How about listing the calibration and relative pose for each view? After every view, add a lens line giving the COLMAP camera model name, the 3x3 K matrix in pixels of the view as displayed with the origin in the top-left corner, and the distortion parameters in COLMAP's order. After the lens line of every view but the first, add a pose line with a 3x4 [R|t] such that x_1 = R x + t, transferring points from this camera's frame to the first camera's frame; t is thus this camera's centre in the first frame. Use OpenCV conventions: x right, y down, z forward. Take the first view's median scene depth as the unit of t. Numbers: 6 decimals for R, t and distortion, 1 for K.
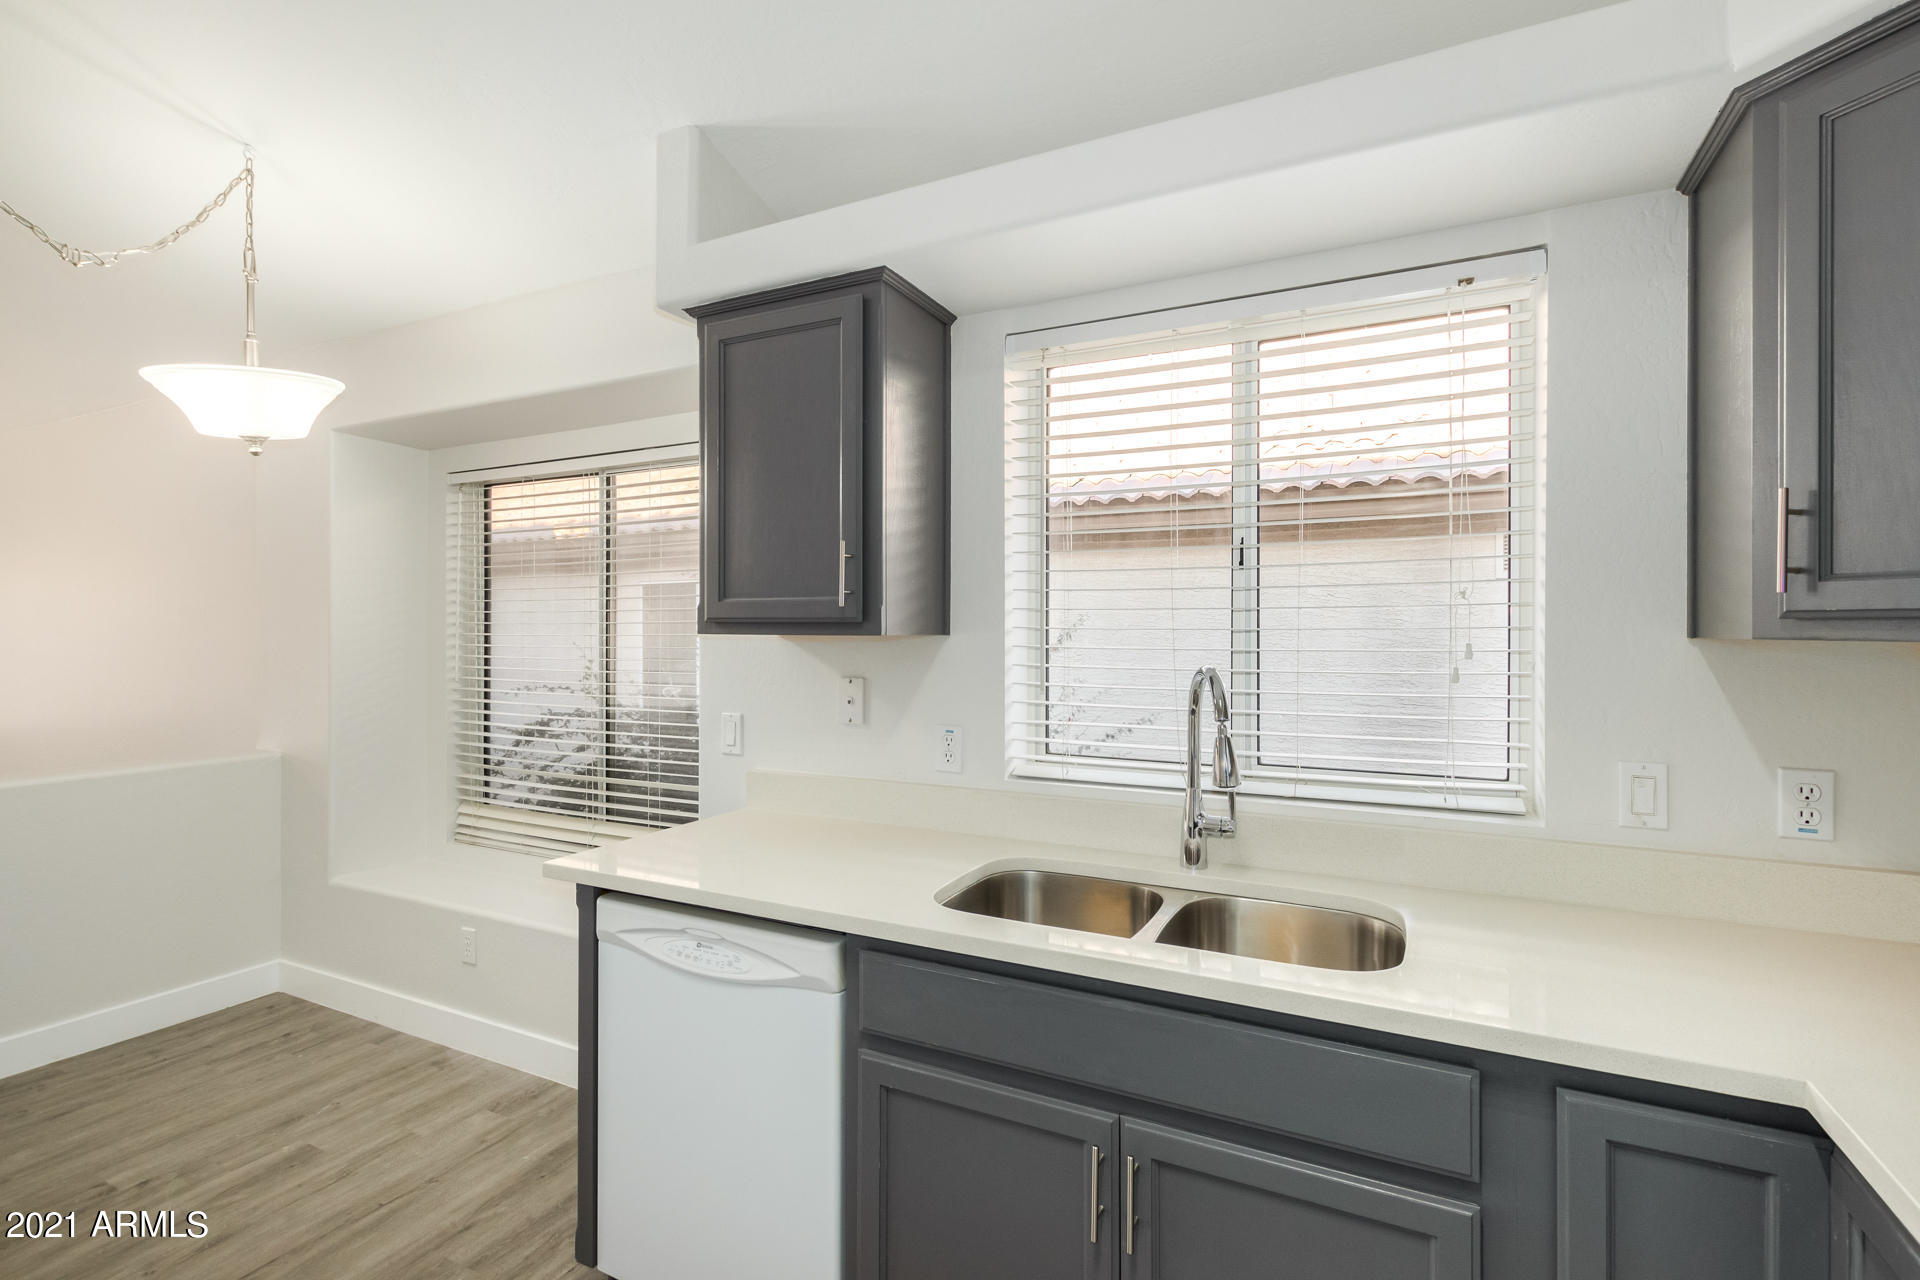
lens RADIAL K [[883.7, 0, 960.9], [0, 883.7, 629.1], [0, 0, 1]] dist [0.002719, 0.000505]
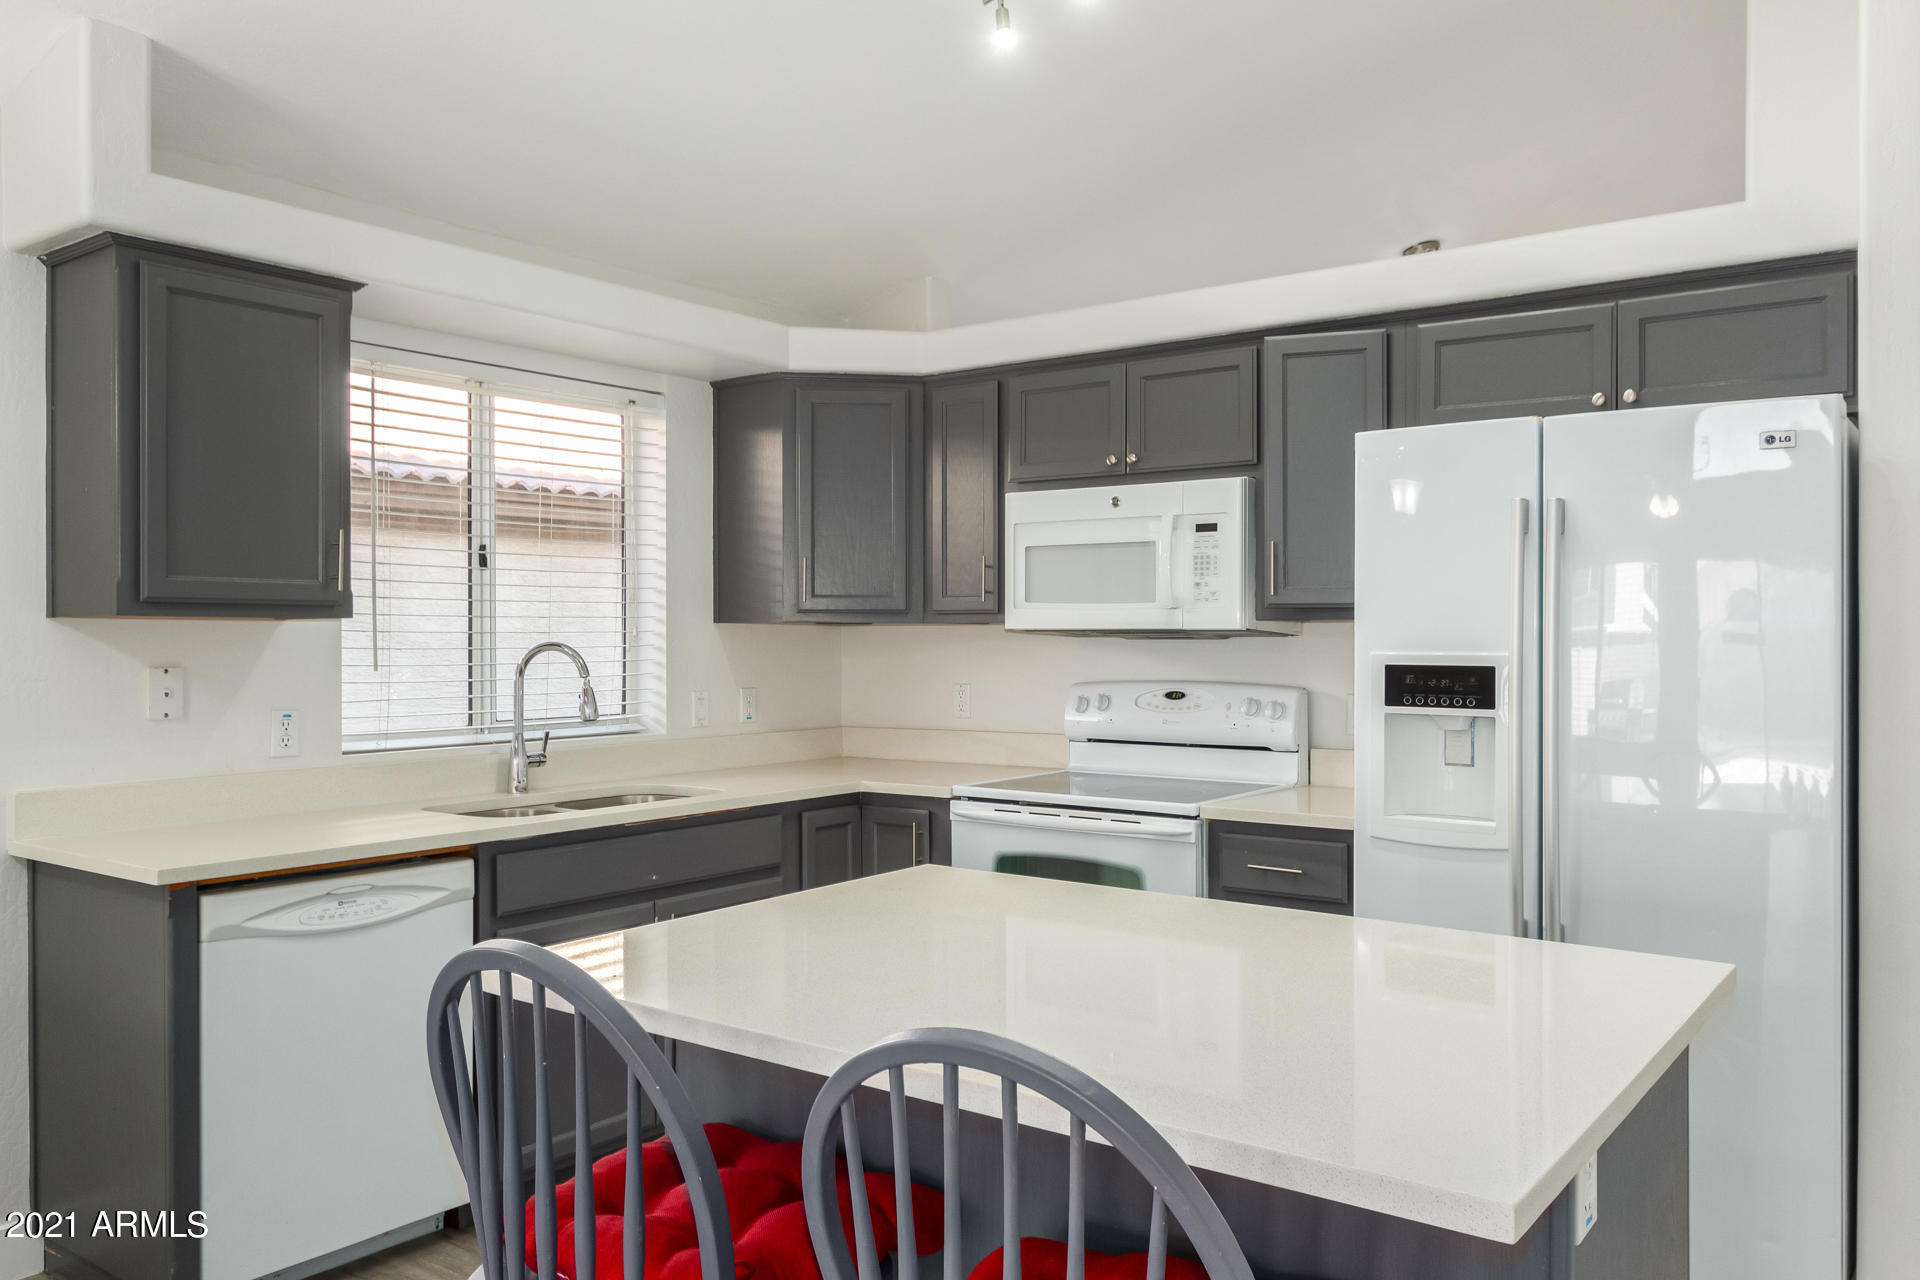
lens RADIAL K [[1486.7, 0, 960.0], [0, 1486.7, 640.0], [0, 0, 1]] dist [-0.007888, -0.003148]
pose [[0.174716, -0.004120, 0.984610, -1.619462], [-0.002625, 0.999986, 0.004650, 0.020833], [-0.984615, -0.003397, 0.174703, -0.050361]]
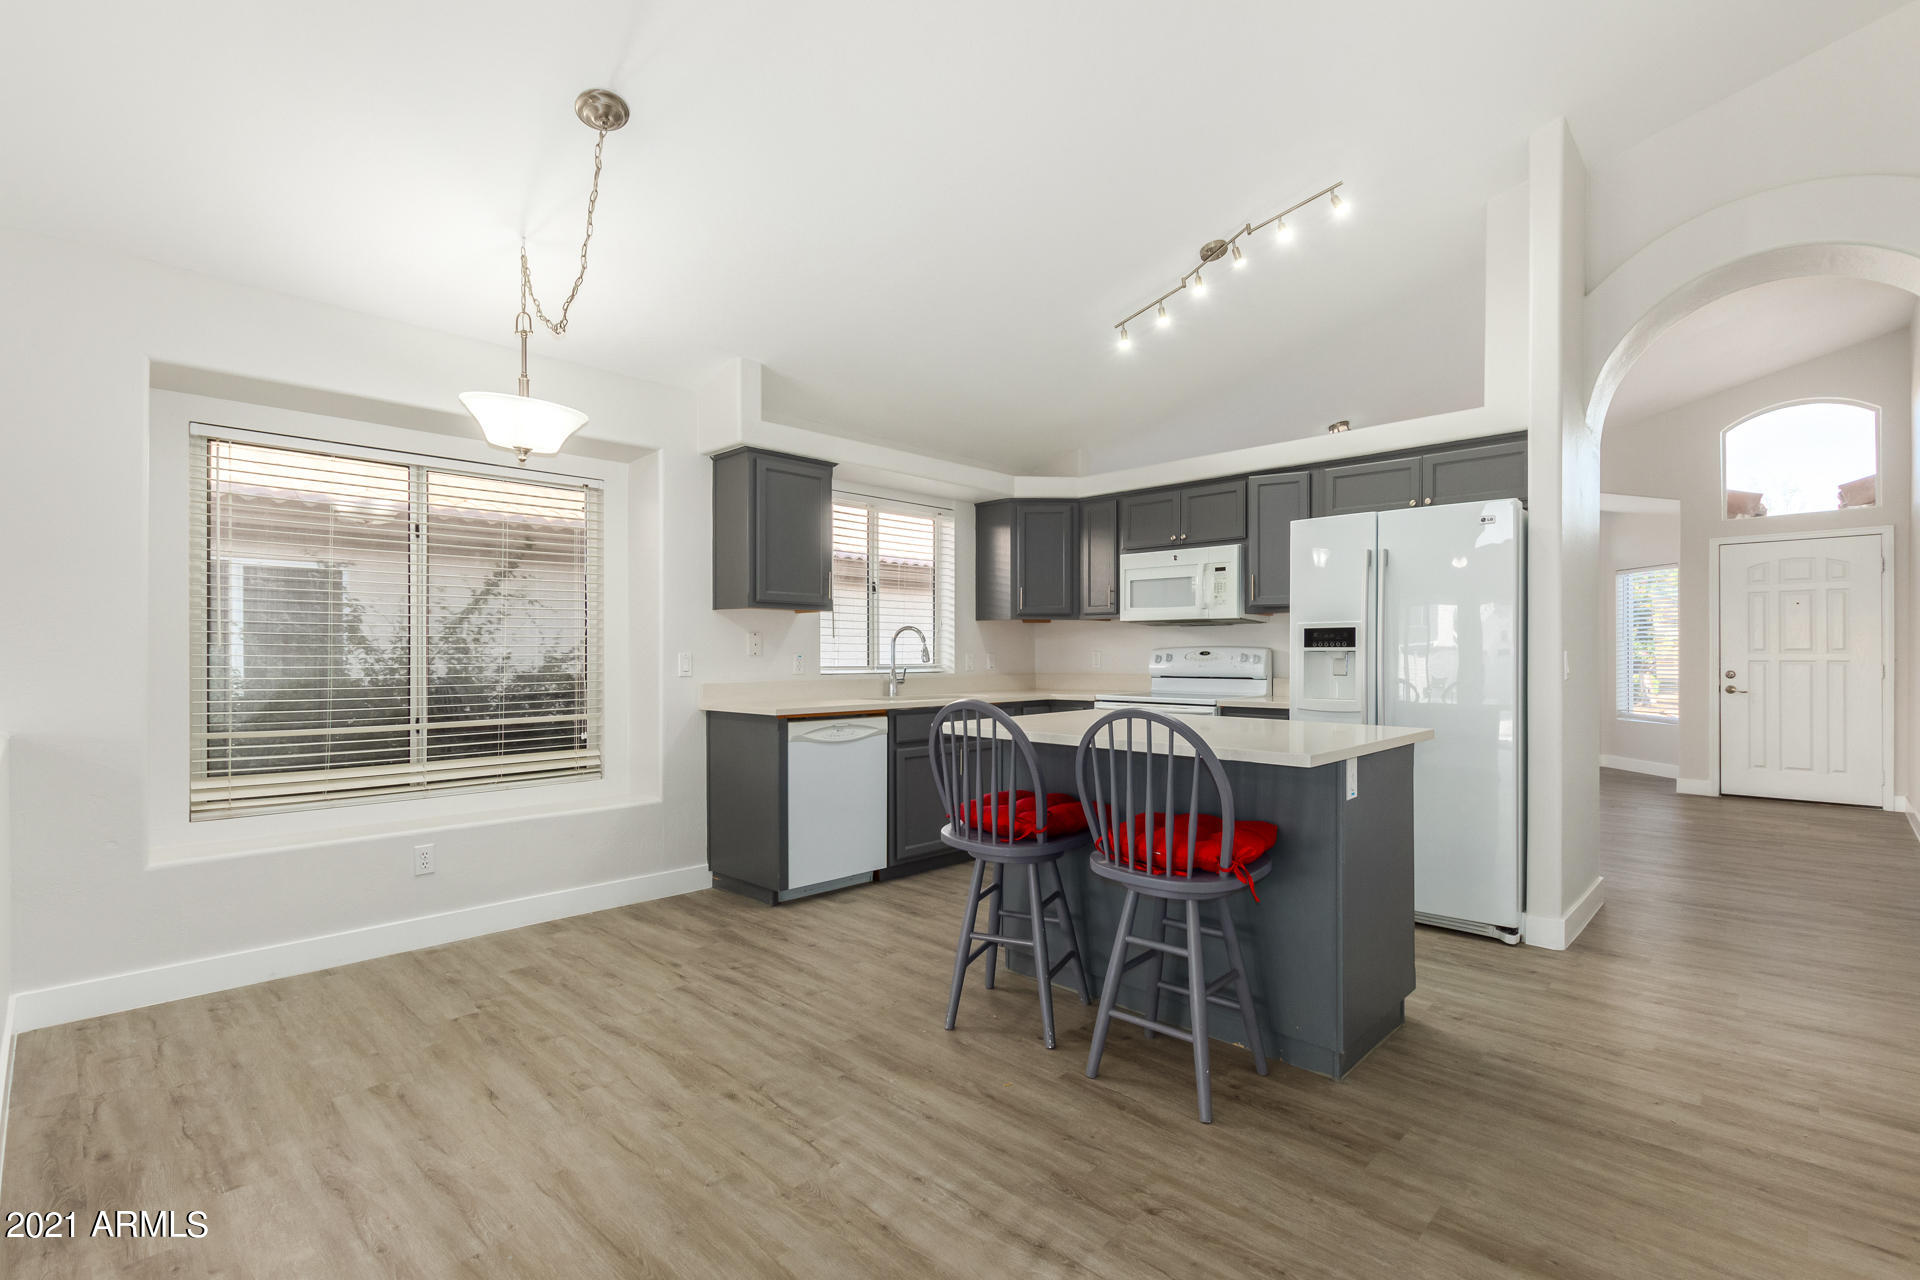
lens RADIAL K [[907.6, 0, 960.7], [0, 907.6, 660.0], [0, 0, 1]] dist [0.001959, 0.000161]
pose [[0.292648, -0.005733, 0.956203, -2.215158], [-0.001650, 0.999978, 0.006500, 0.114692], [-0.956219, -0.003480, 0.292631, -0.075934]]
